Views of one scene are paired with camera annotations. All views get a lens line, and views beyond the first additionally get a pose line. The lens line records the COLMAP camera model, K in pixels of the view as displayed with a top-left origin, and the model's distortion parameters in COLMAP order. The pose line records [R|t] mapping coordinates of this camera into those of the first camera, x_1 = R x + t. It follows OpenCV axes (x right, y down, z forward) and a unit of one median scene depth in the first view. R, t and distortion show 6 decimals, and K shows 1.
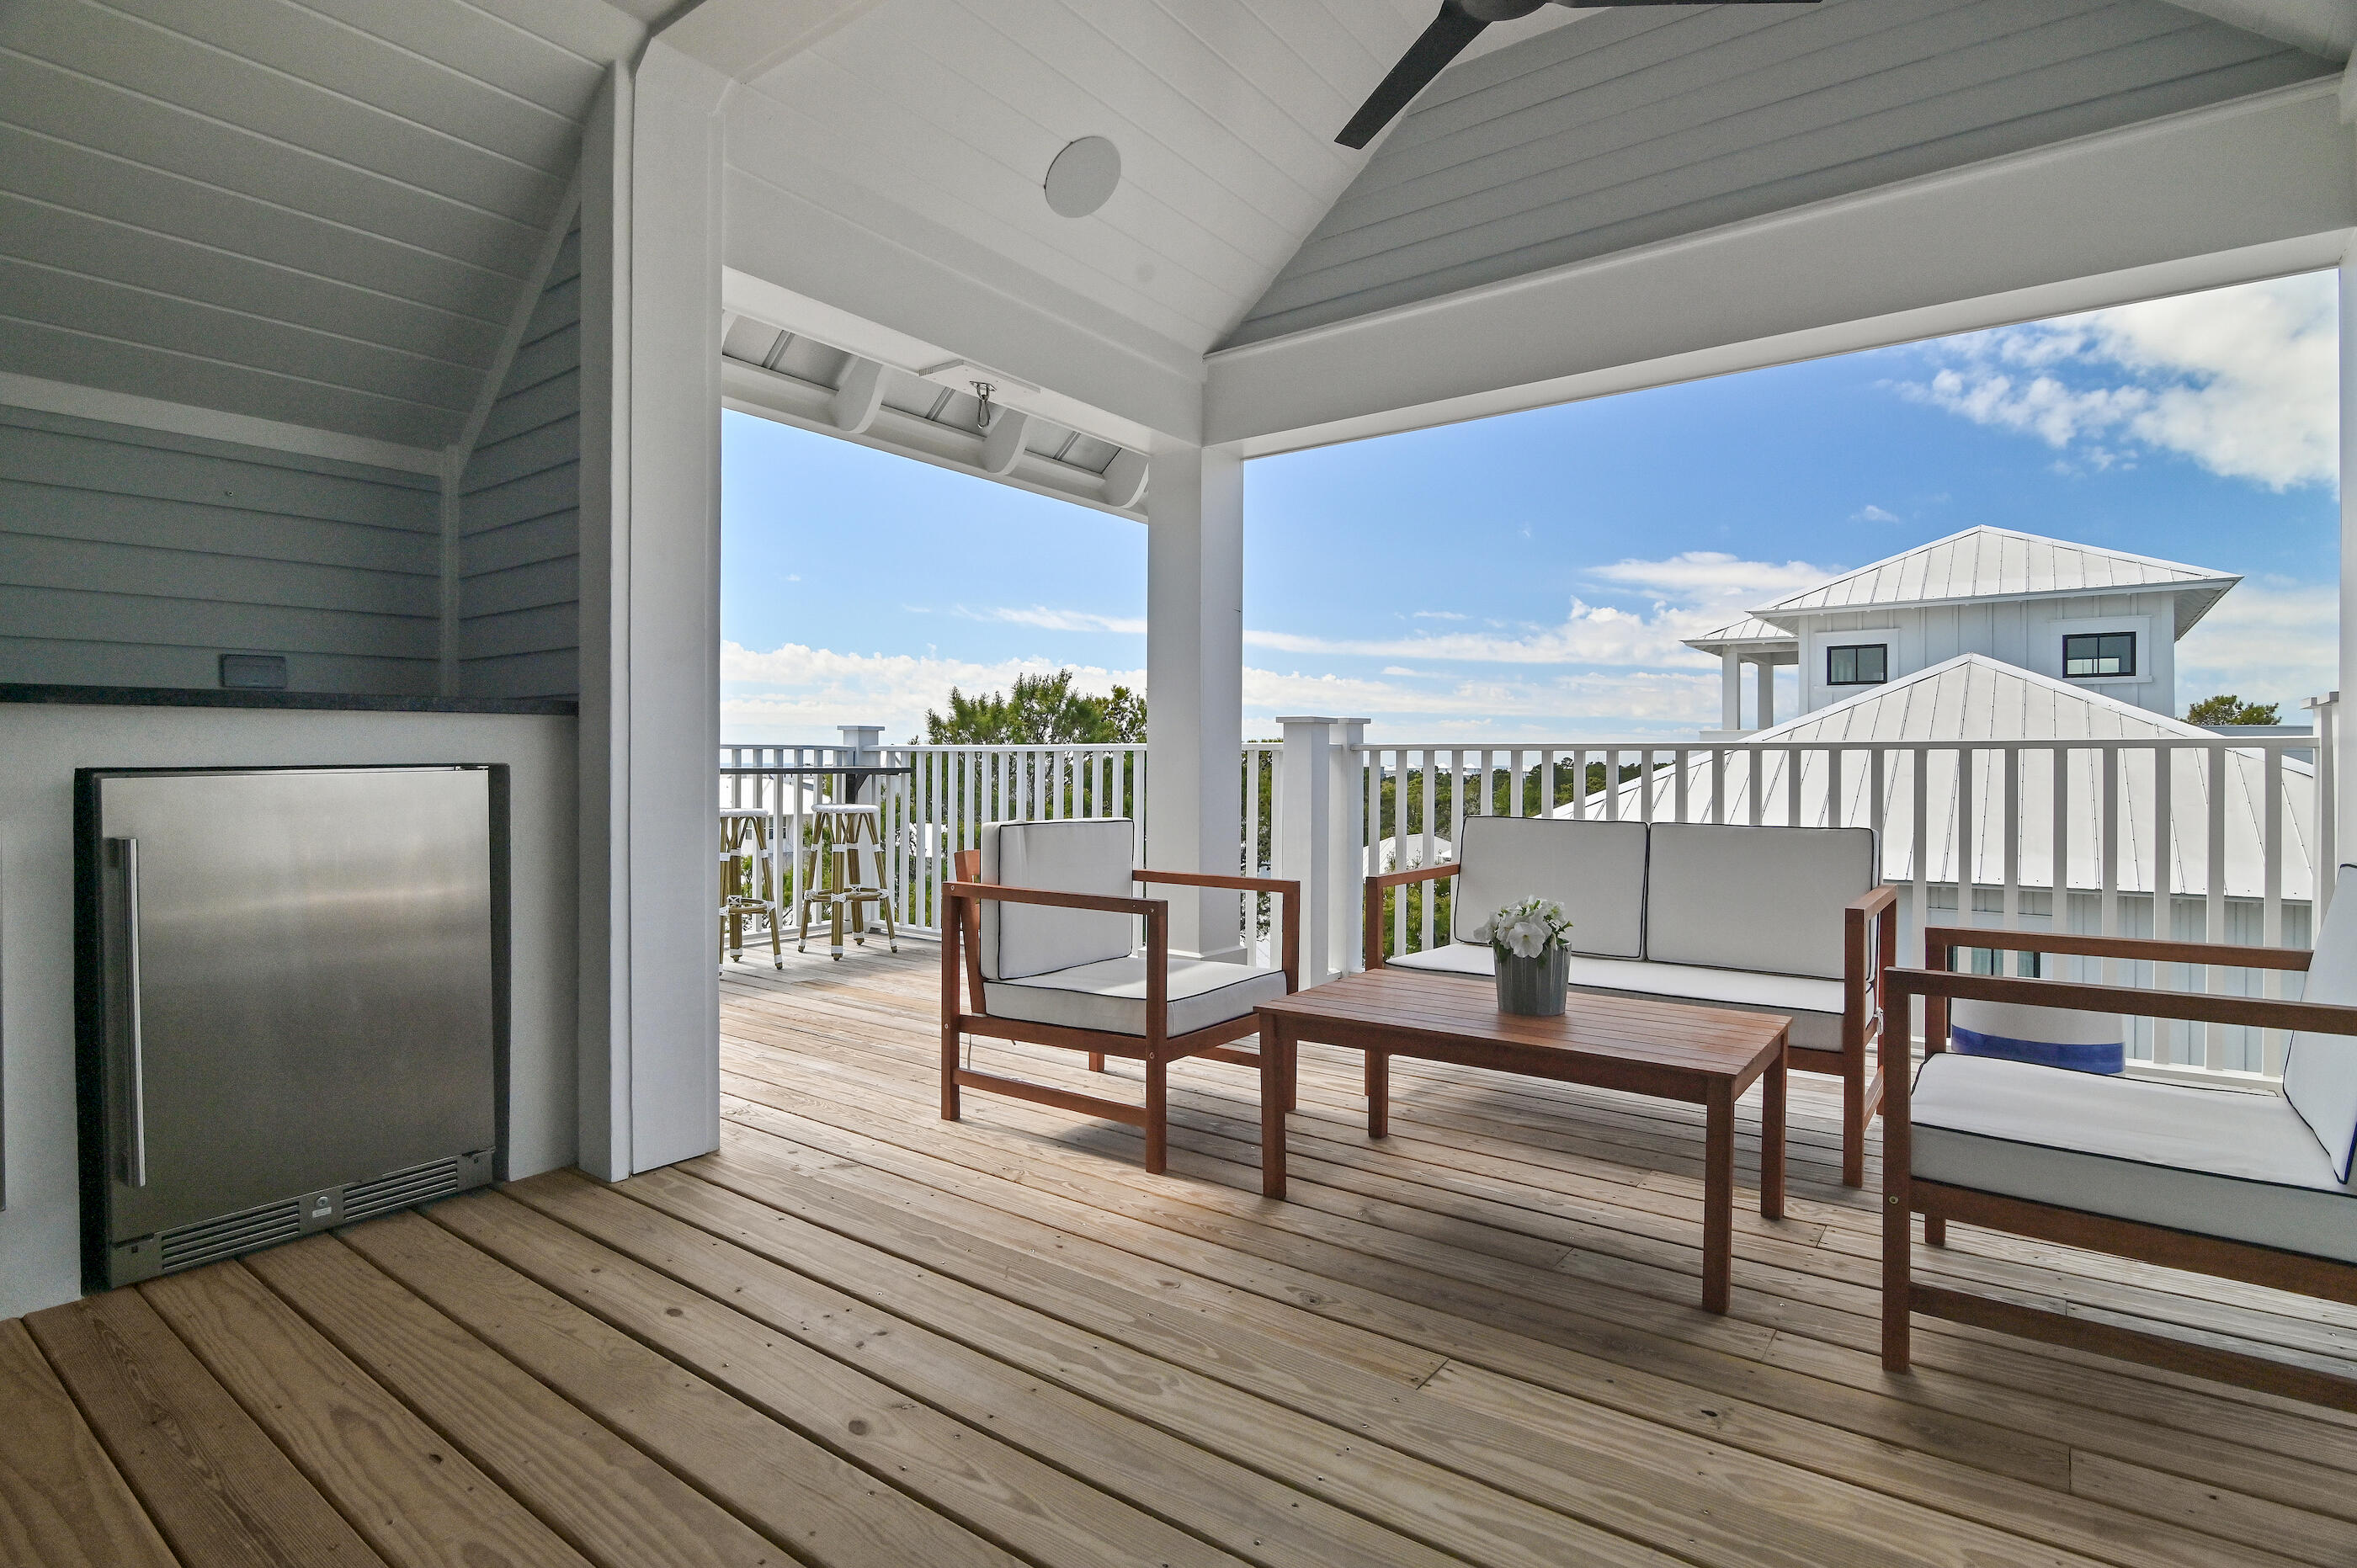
lens RADIAL K [[1157.2, 0, 1186.5], [0, 1157.2, 789.5], [0, 0, 1]] dist [-0.018326, 0.000334]
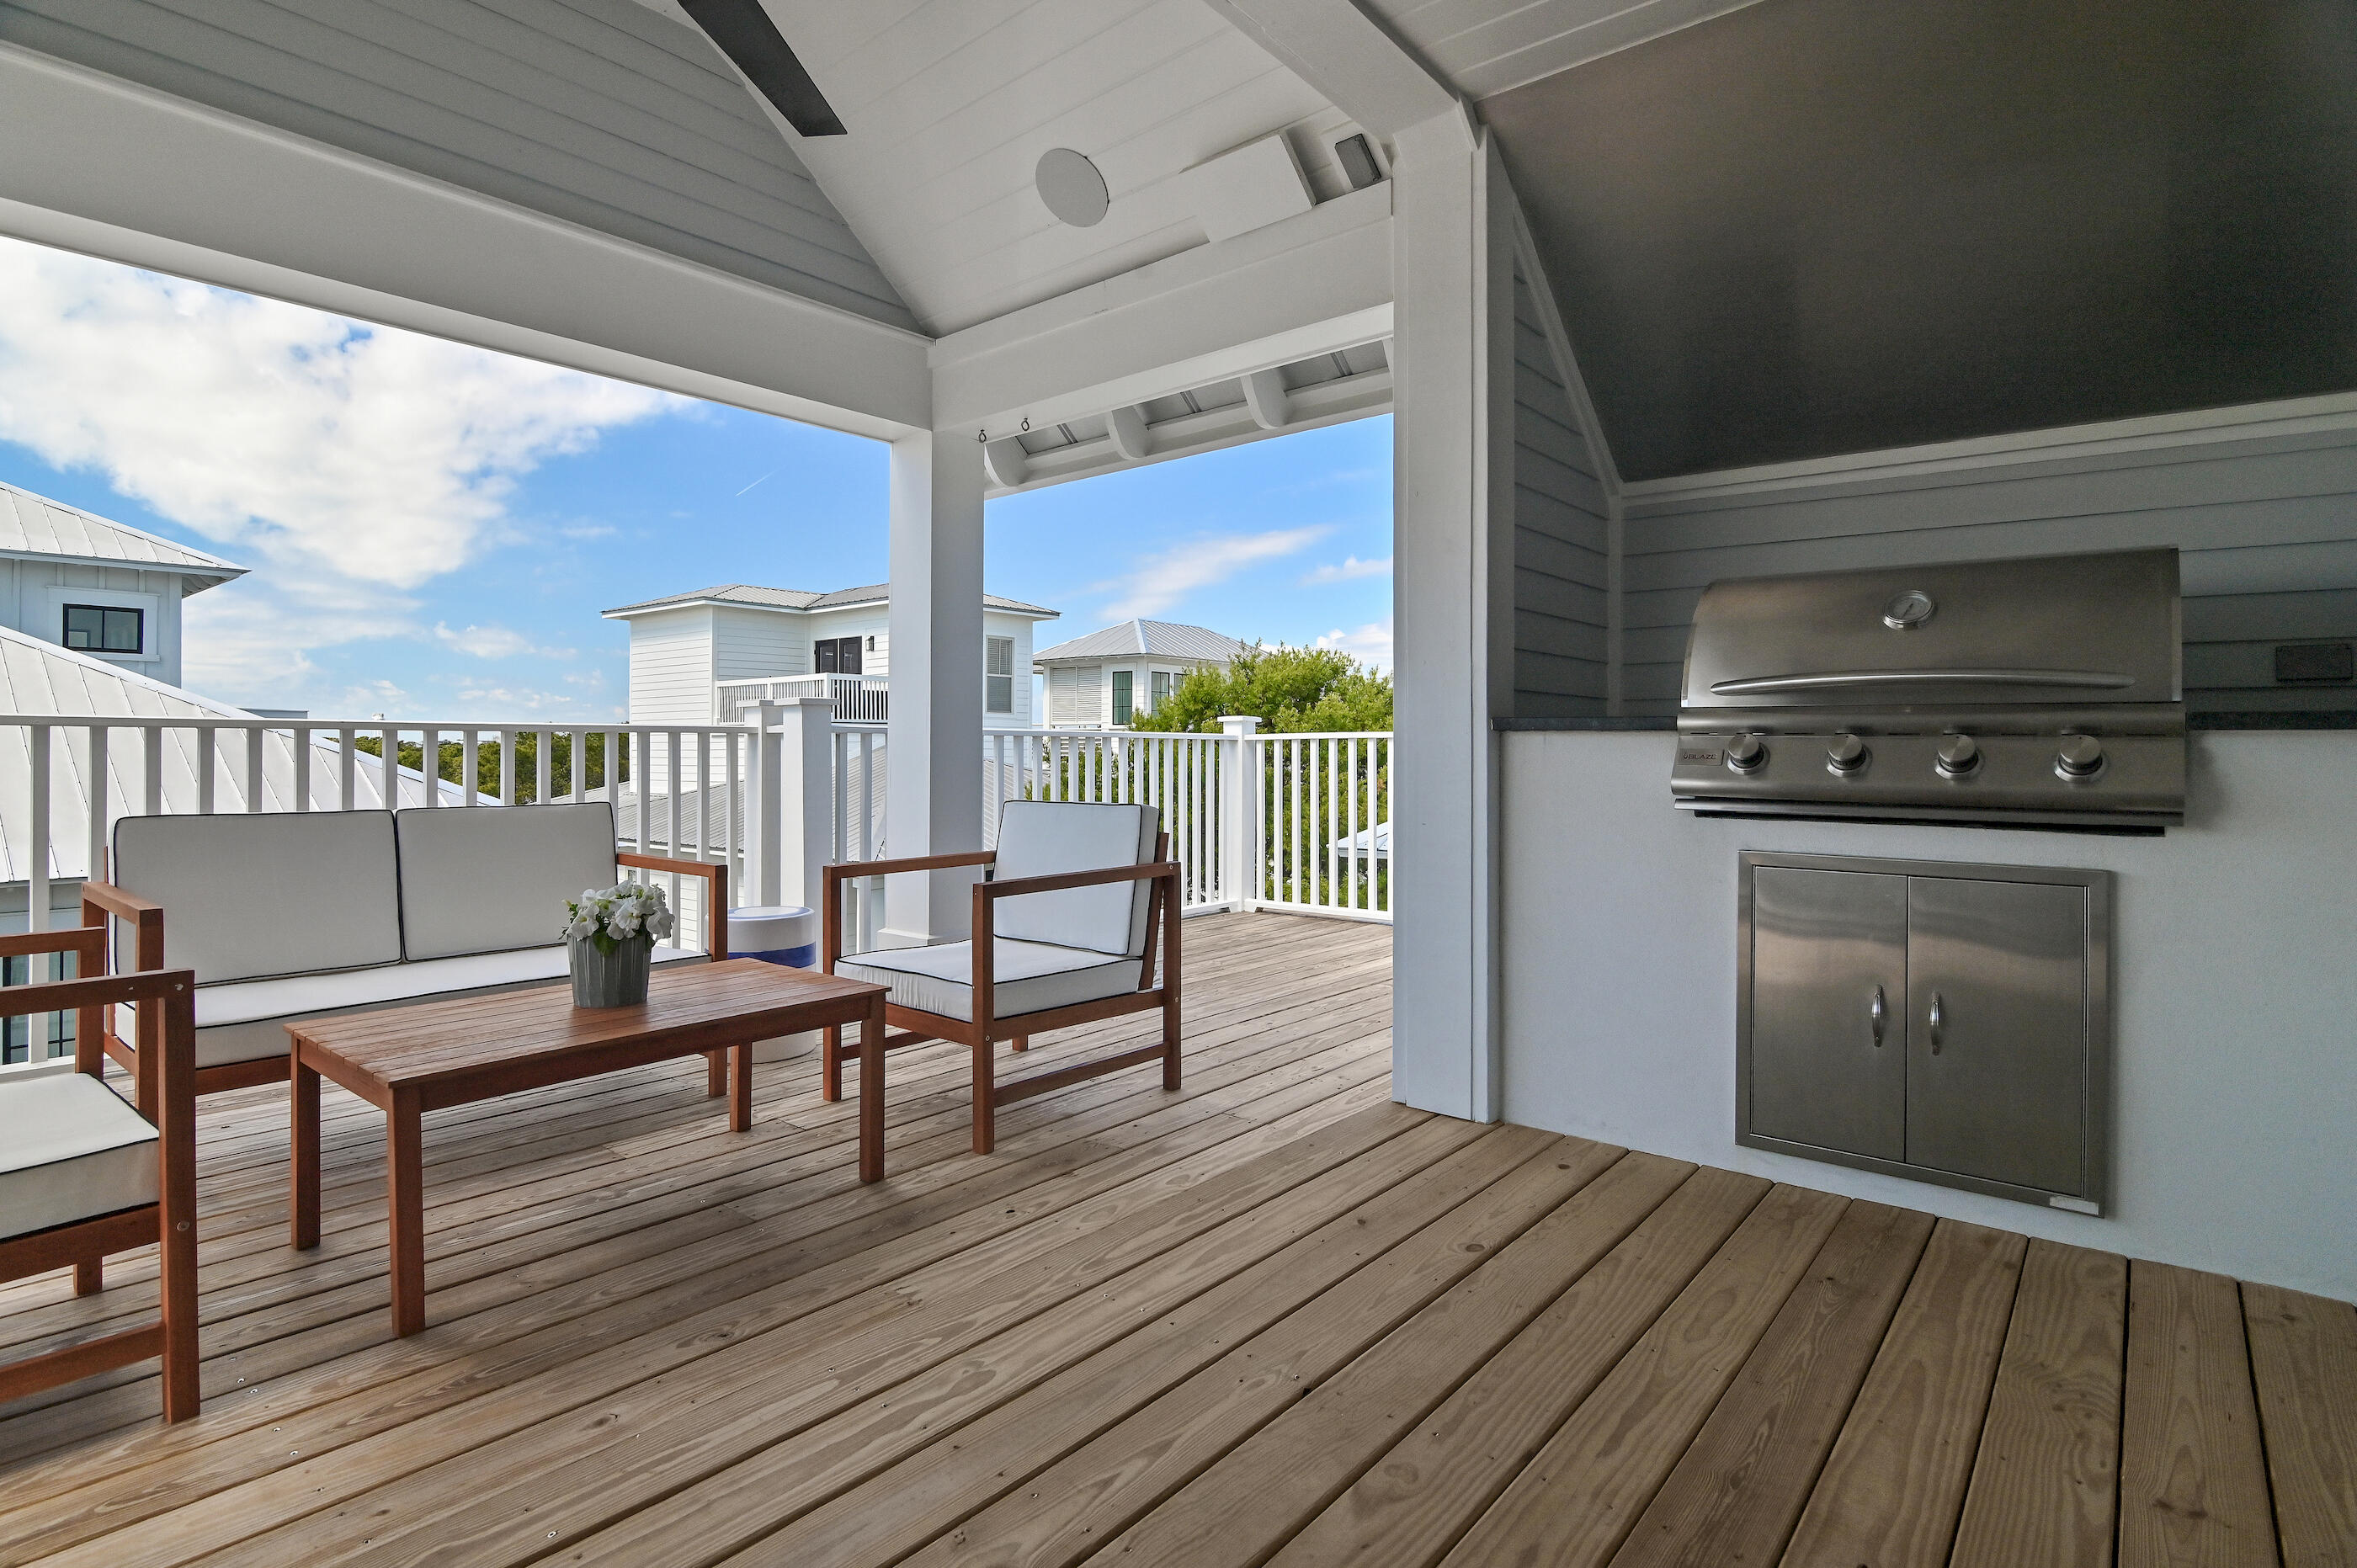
lens RADIAL K [[1223.7, 0, 1070.6], [0, 1223.7, 753.4], [0, 0, 1]] dist [-0.012486, -0.000189]
pose [[0.093810, -0.004588, 0.995580, -0.767039], [0.018040, 0.999833, 0.002908, -0.013382], [-0.995427, 0.017687, 0.093877, 0.585976]]
